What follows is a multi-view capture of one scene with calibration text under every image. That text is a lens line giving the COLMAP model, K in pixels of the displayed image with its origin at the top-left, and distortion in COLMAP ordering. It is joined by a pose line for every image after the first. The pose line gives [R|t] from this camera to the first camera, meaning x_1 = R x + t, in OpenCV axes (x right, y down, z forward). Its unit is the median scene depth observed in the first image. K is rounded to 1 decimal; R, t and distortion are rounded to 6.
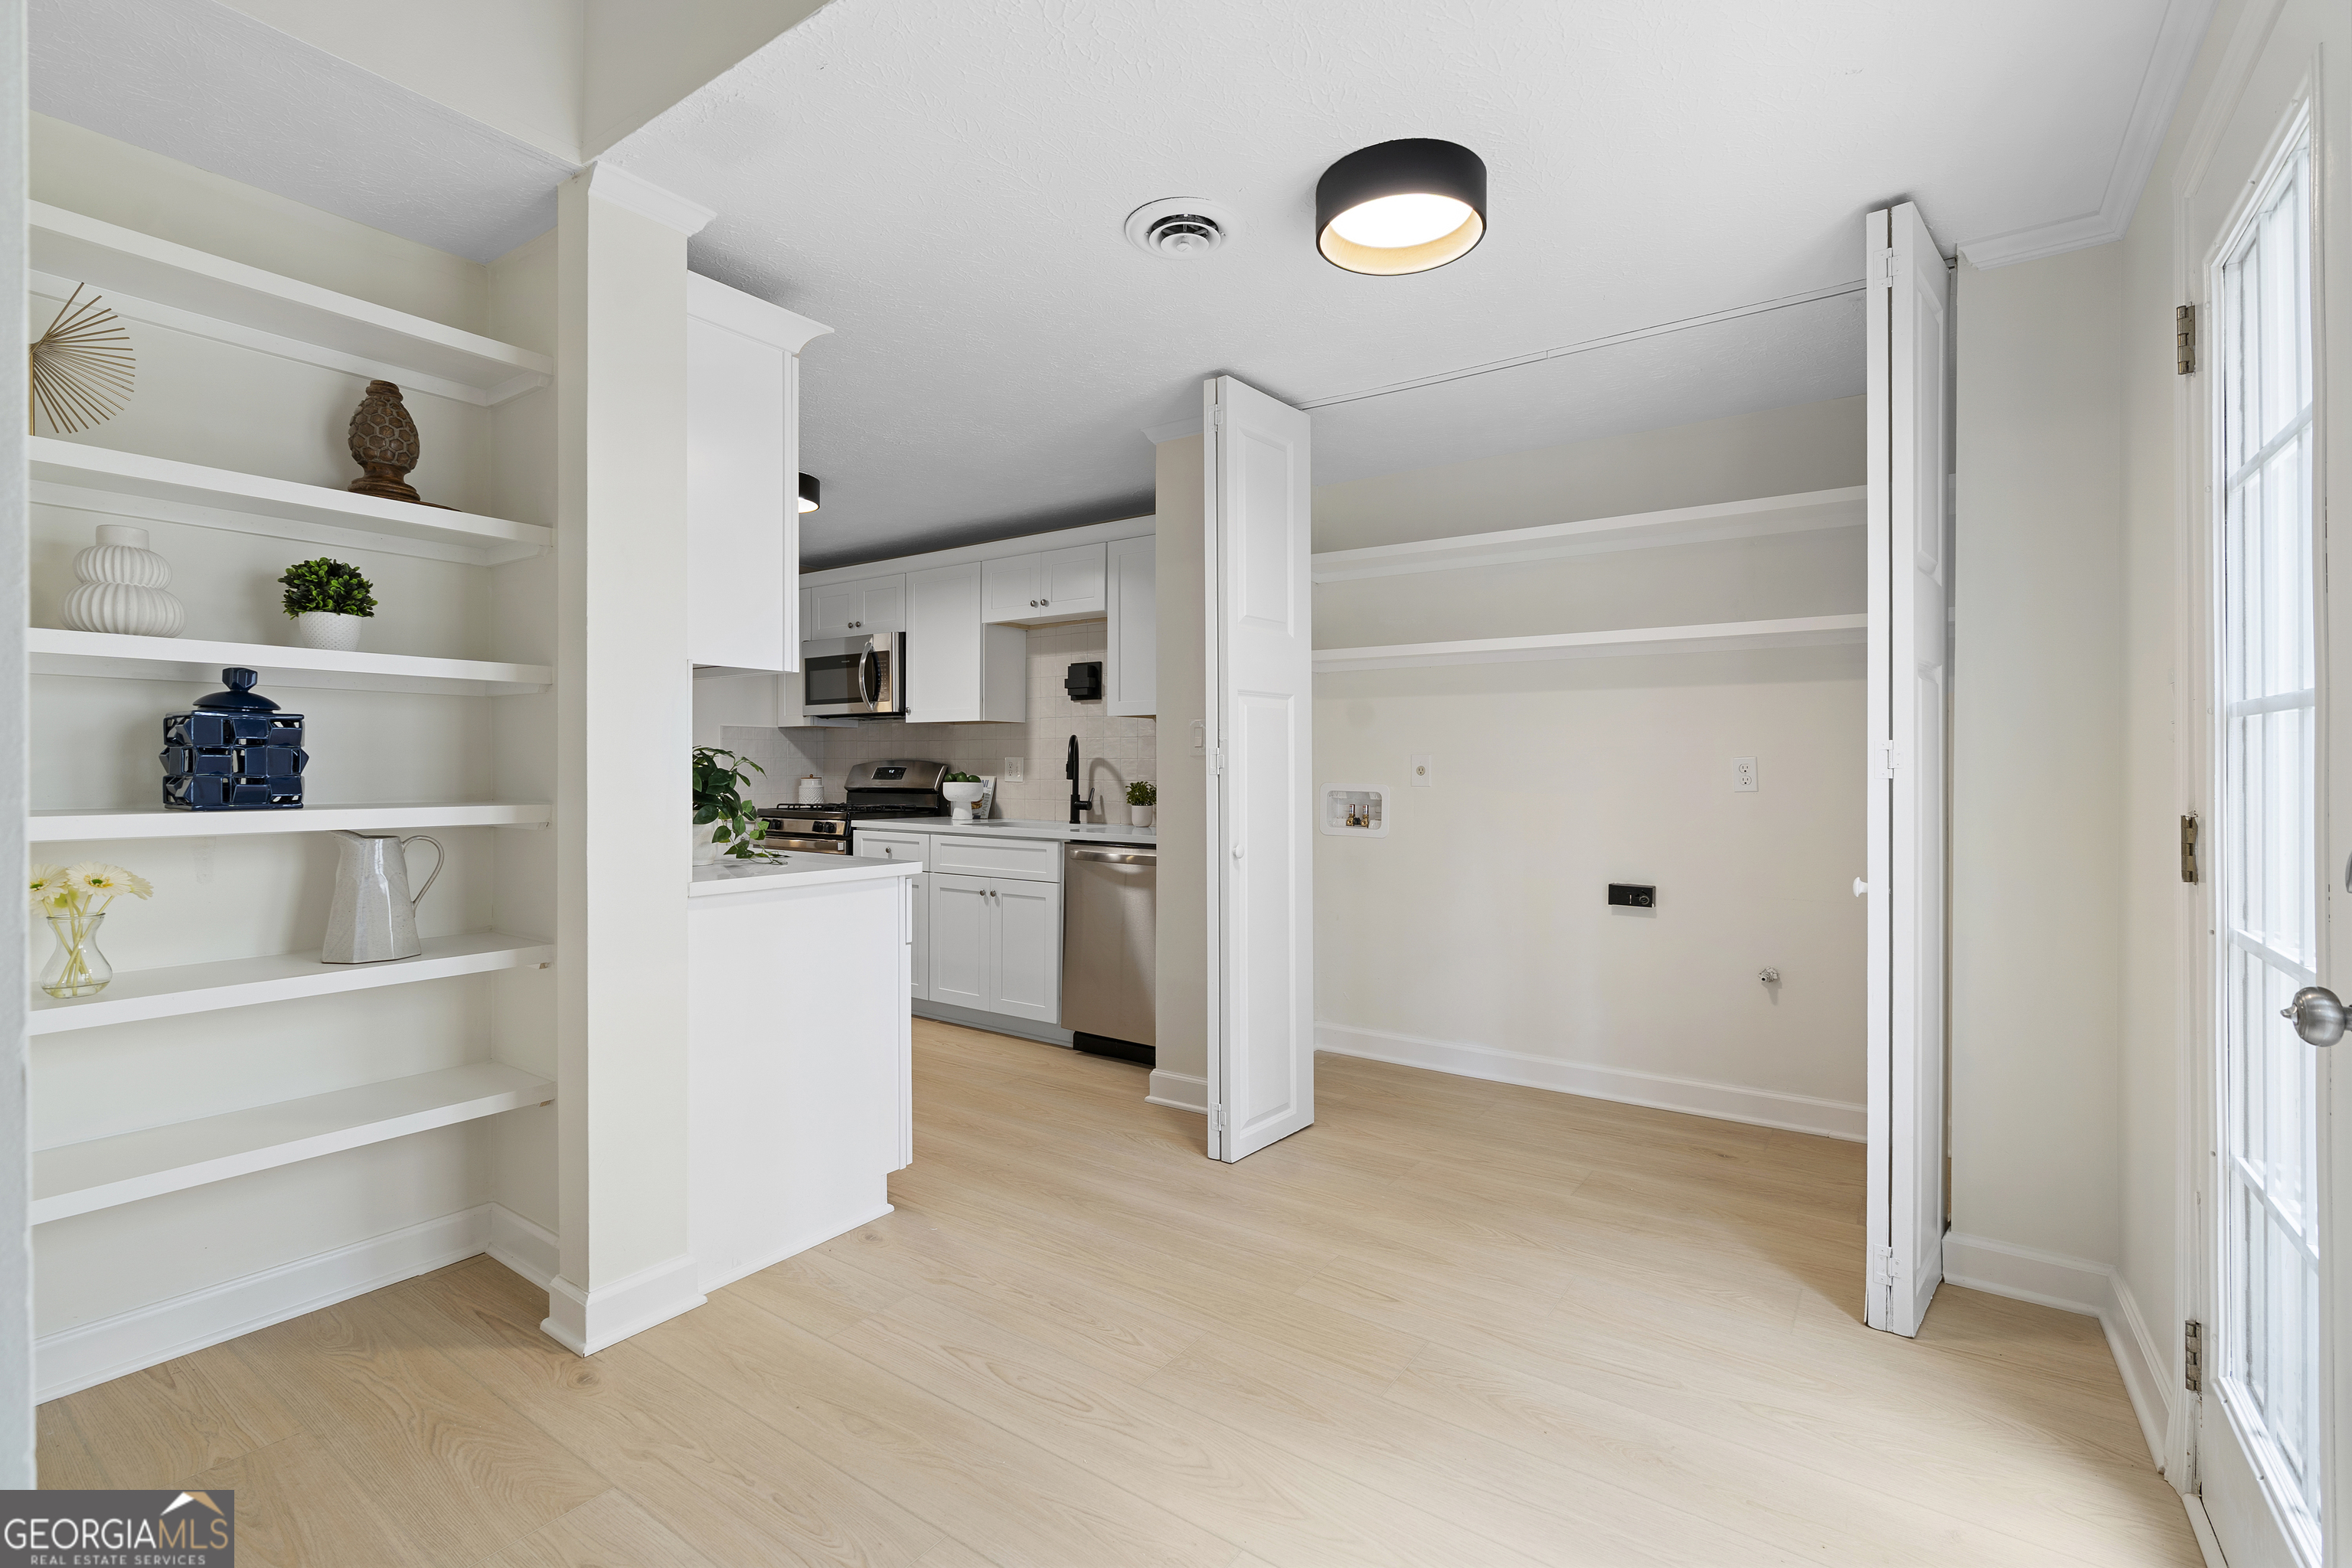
lens RADIAL K [[1066.5, 0, 1176.1], [0, 1066.5, 771.5], [0, 0, 1]] dist [-0.013041, 0.004542]
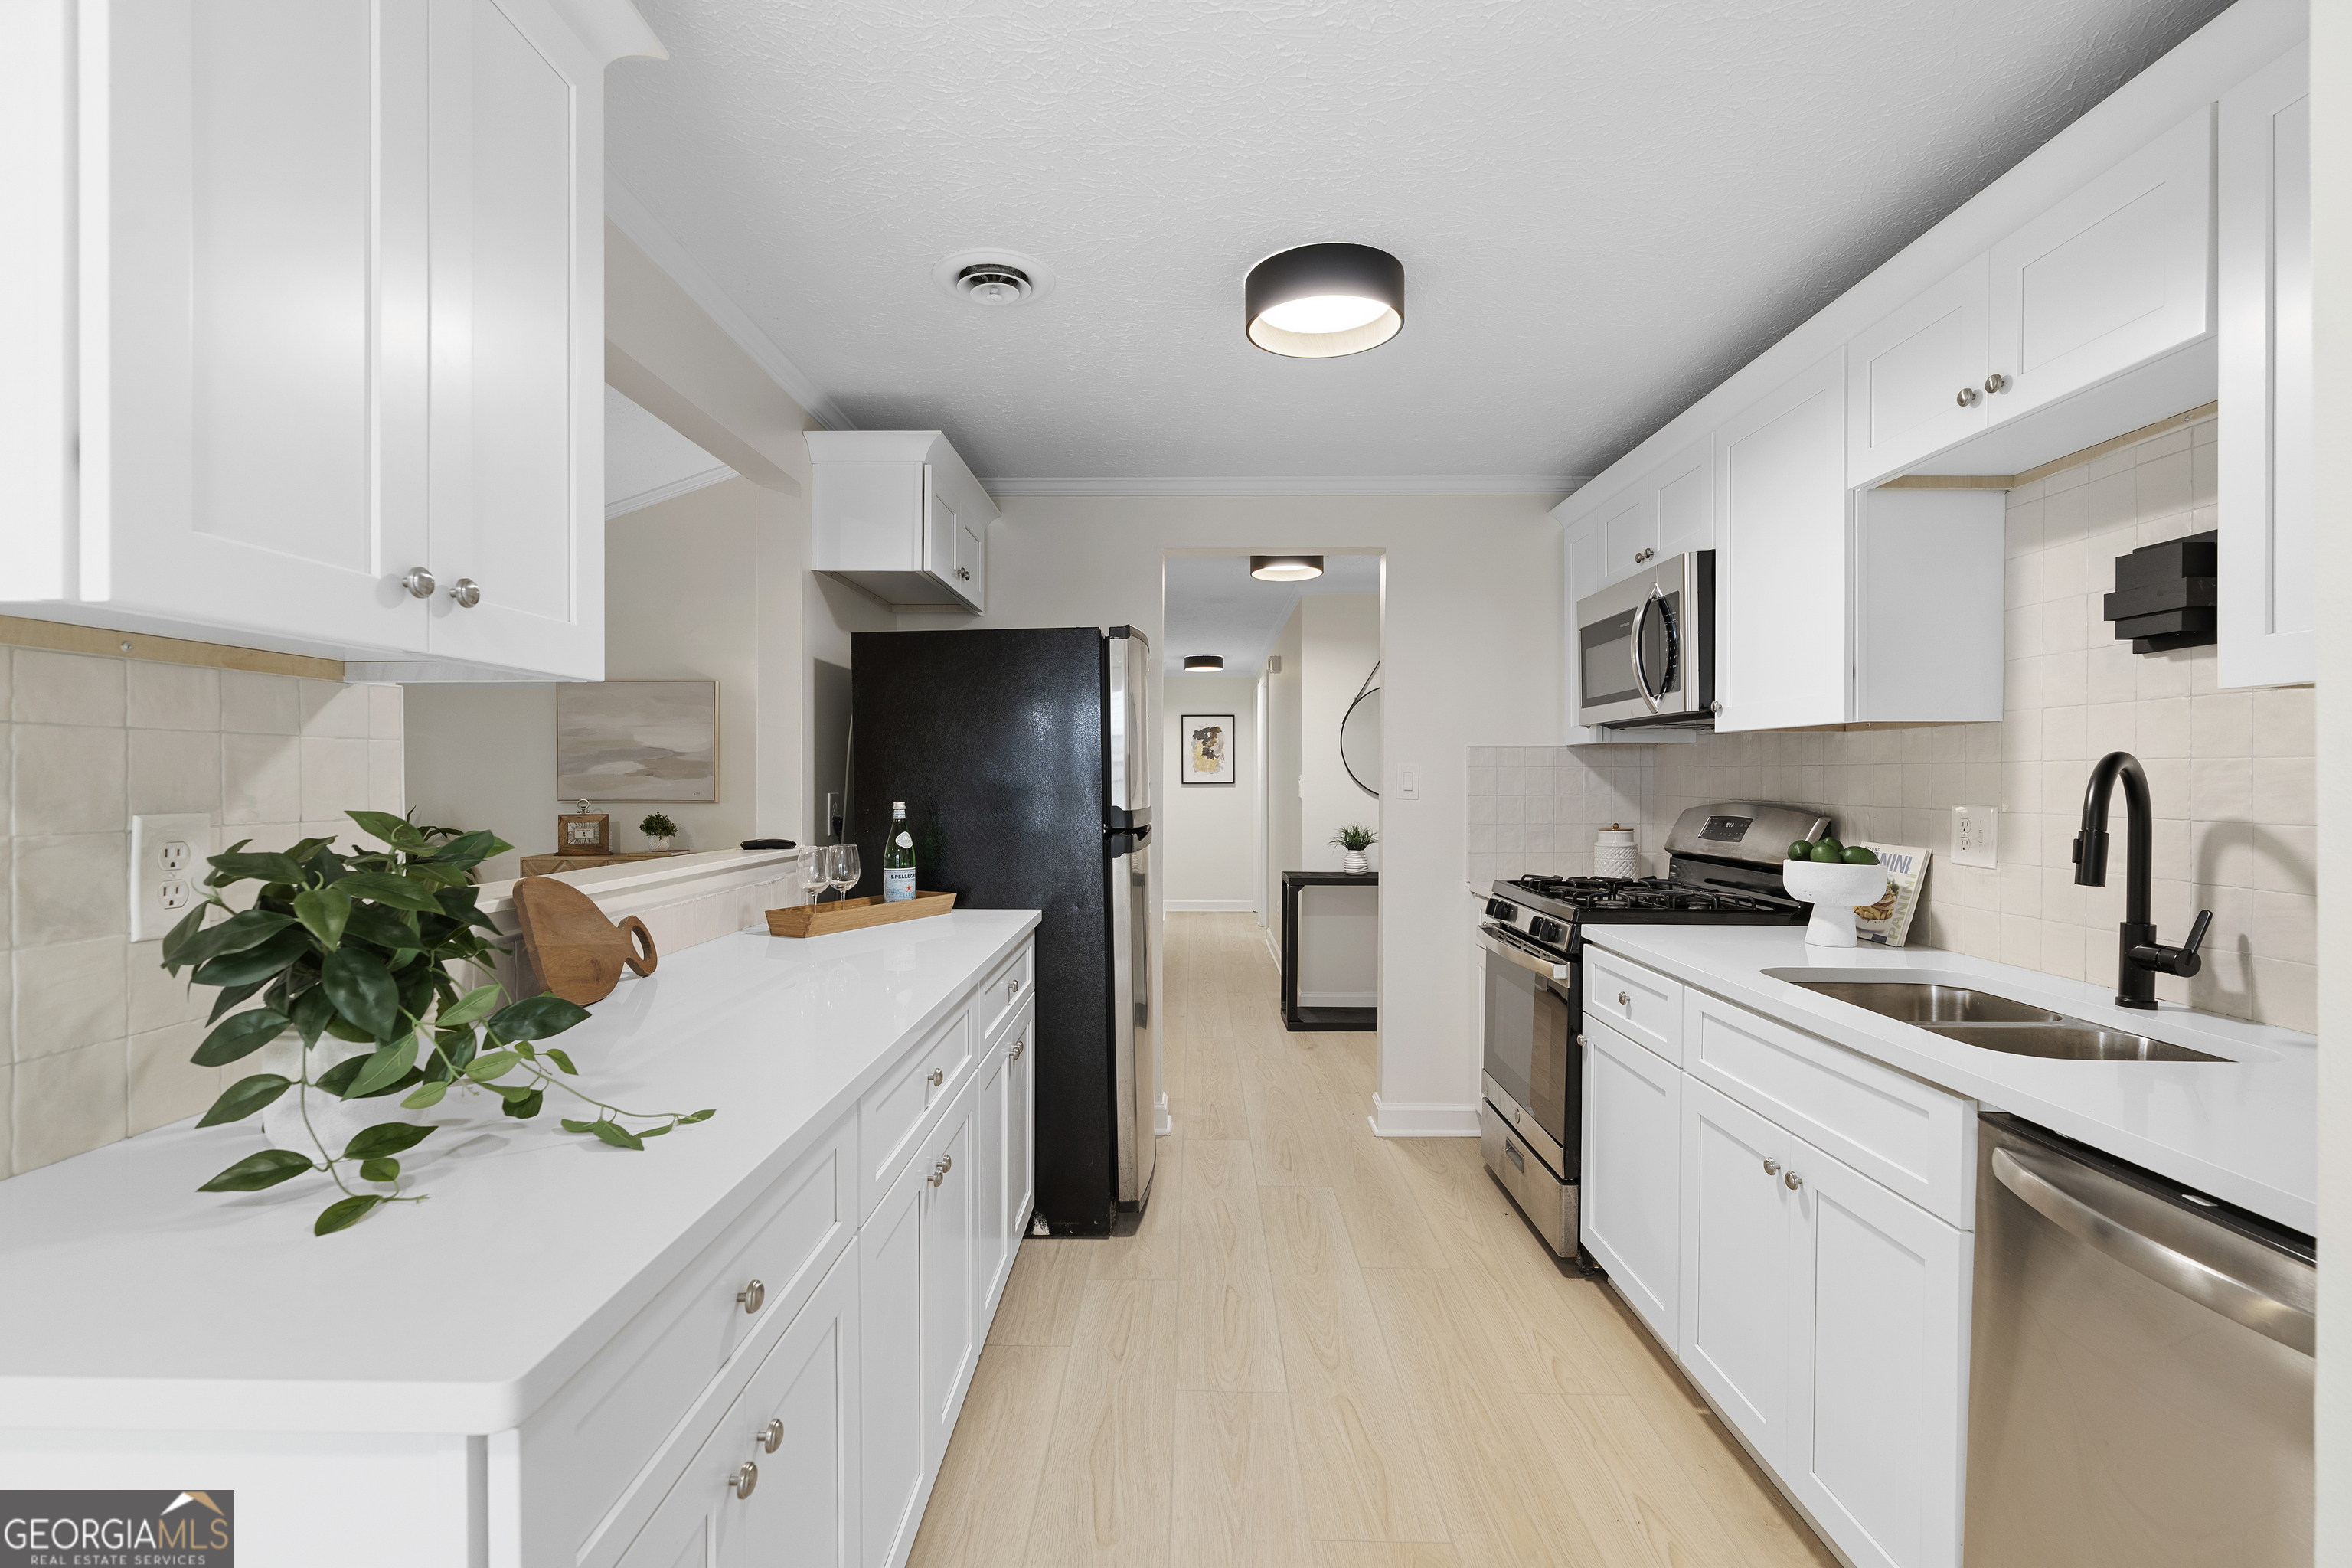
lens RADIAL K [[1066.5, 0, 1161.3], [0, 1066.5, 786.3], [0, 0, 1]] dist [-0.013041, 0.004542]
pose [[0.556510, 0.003138, -0.830835, 0.013664], [0.002413, 0.999983, 0.005394, -0.024233], [0.830837, -0.005007, 0.556493, 0.516502]]
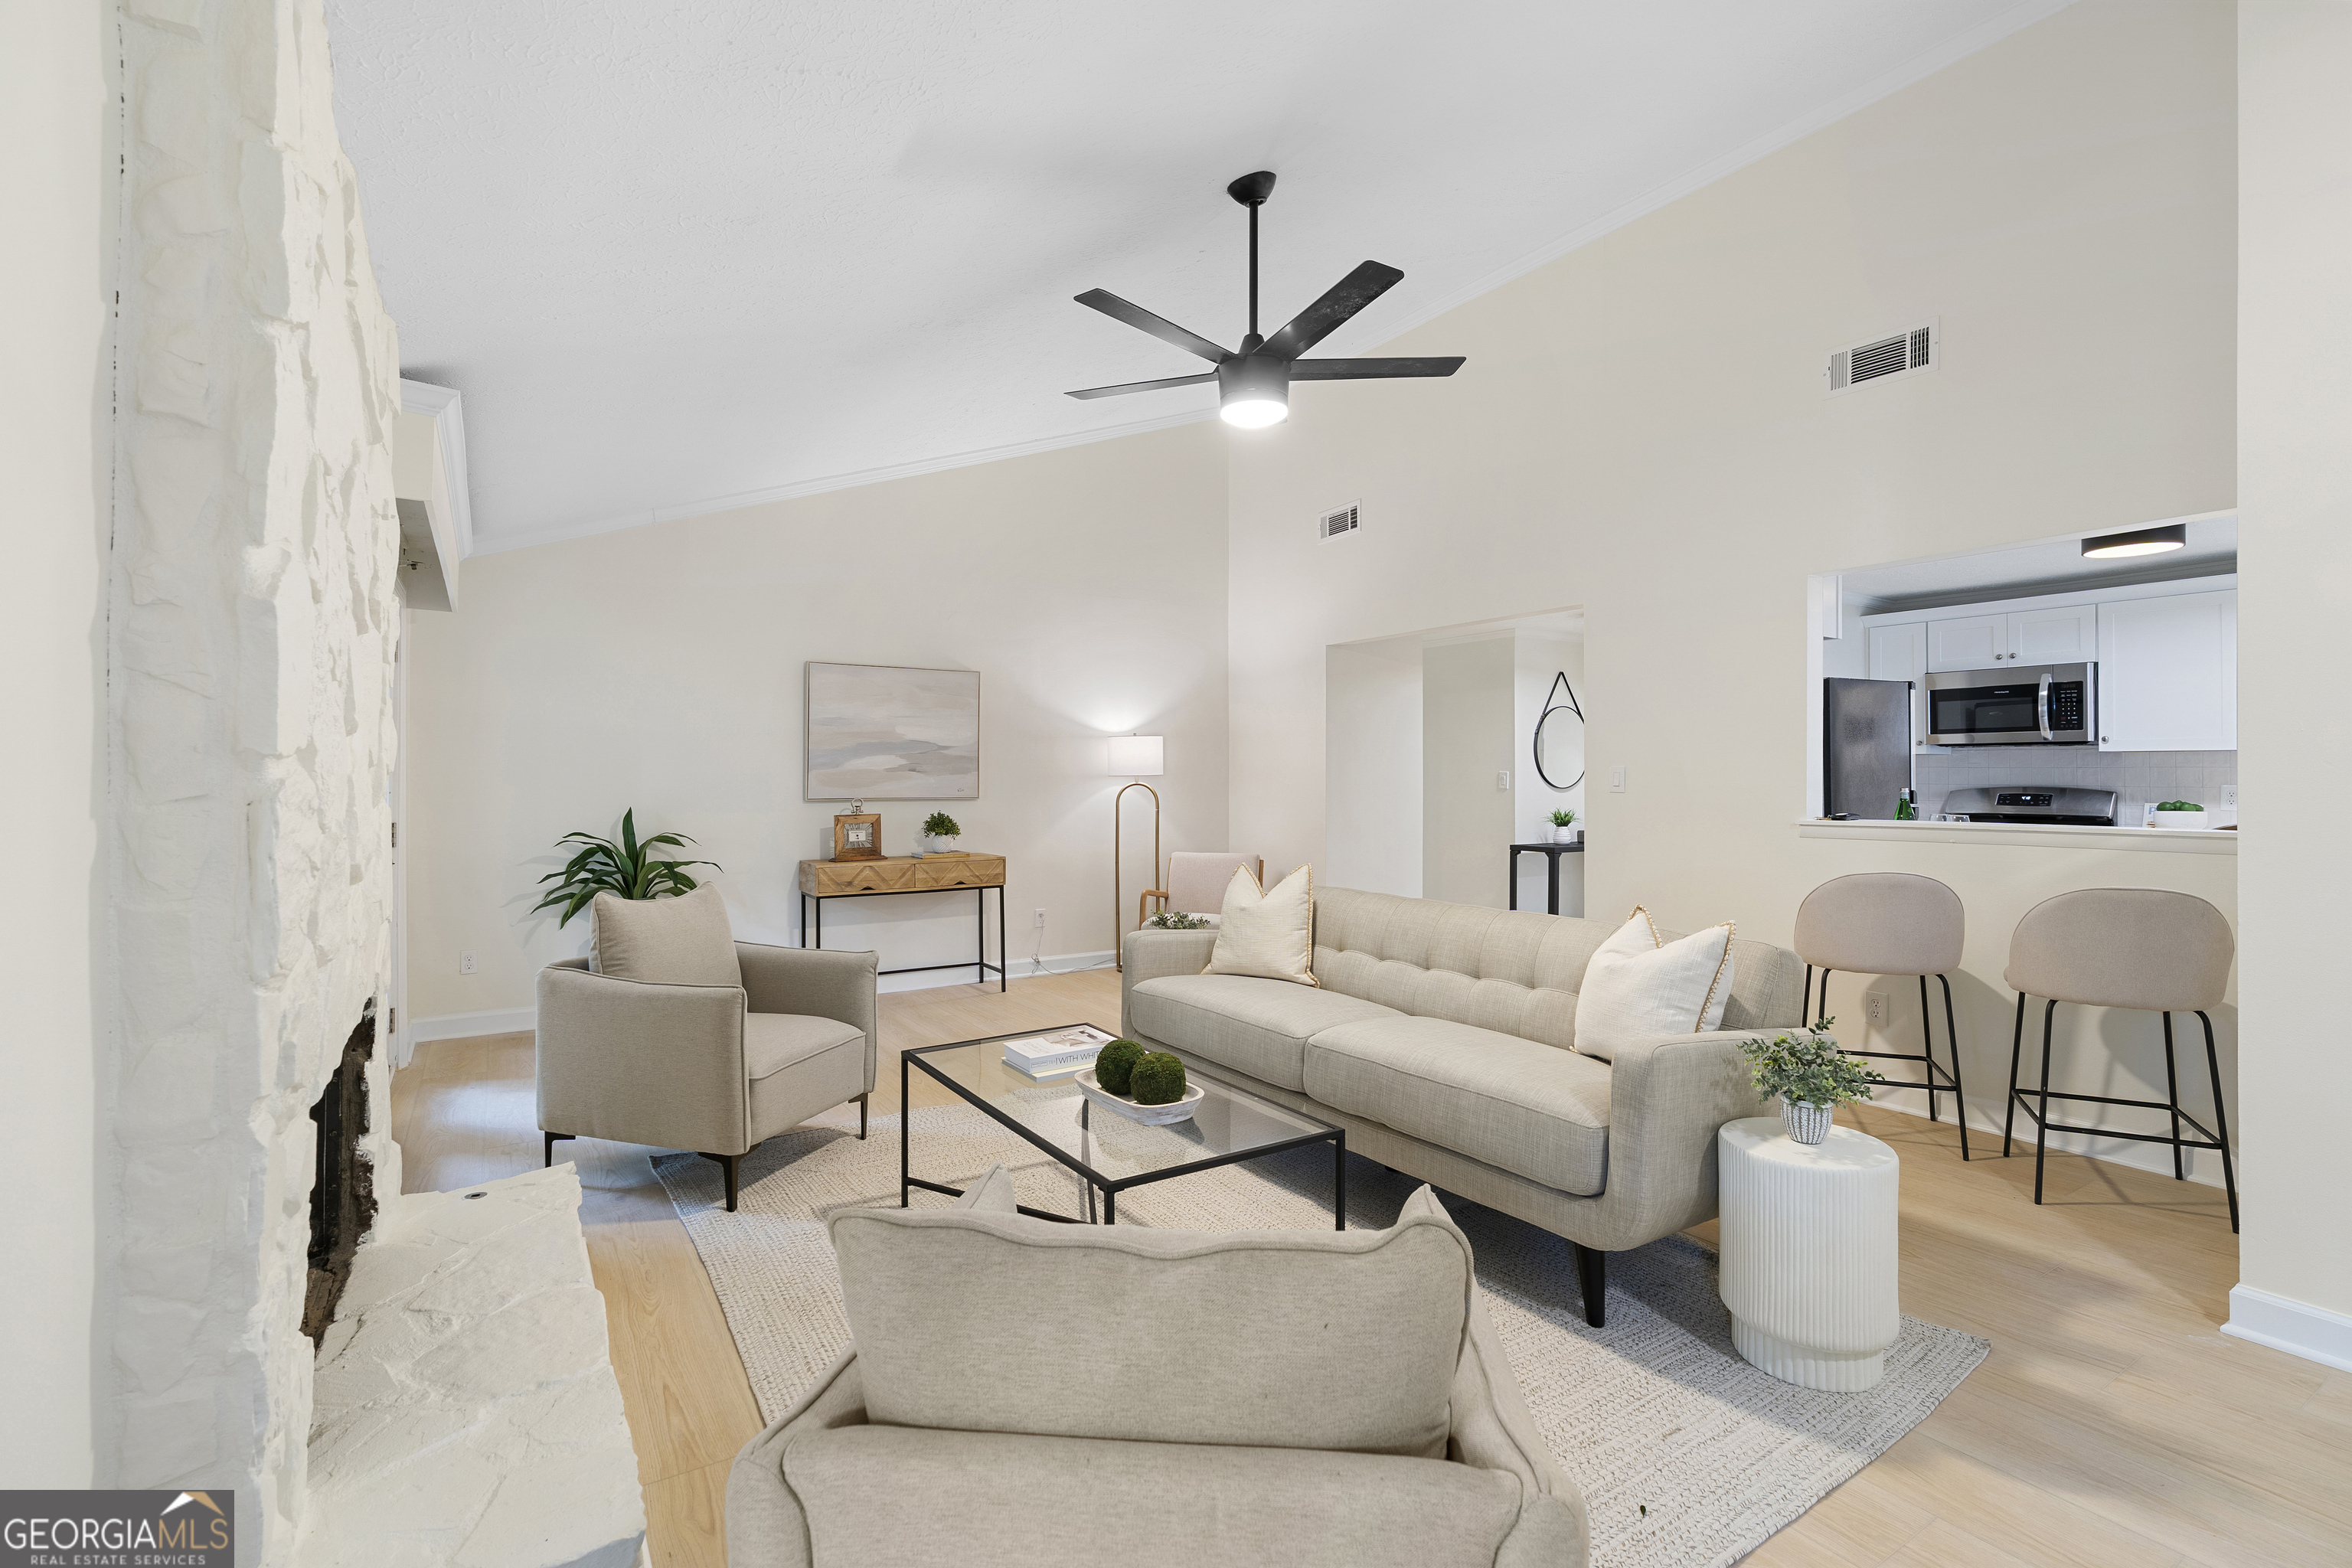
lens RADIAL K [[1066.5, 0, 1163.1], [0, 1066.5, 780.1], [0, 0, 1]] dist [-0.013041, 0.004542]
pose [[0.923023, -0.000231, -0.384745, -0.693127], [0.003193, 0.999970, 0.007060, -0.029335], [0.384731, -0.007745, 0.922996, -0.269620]]
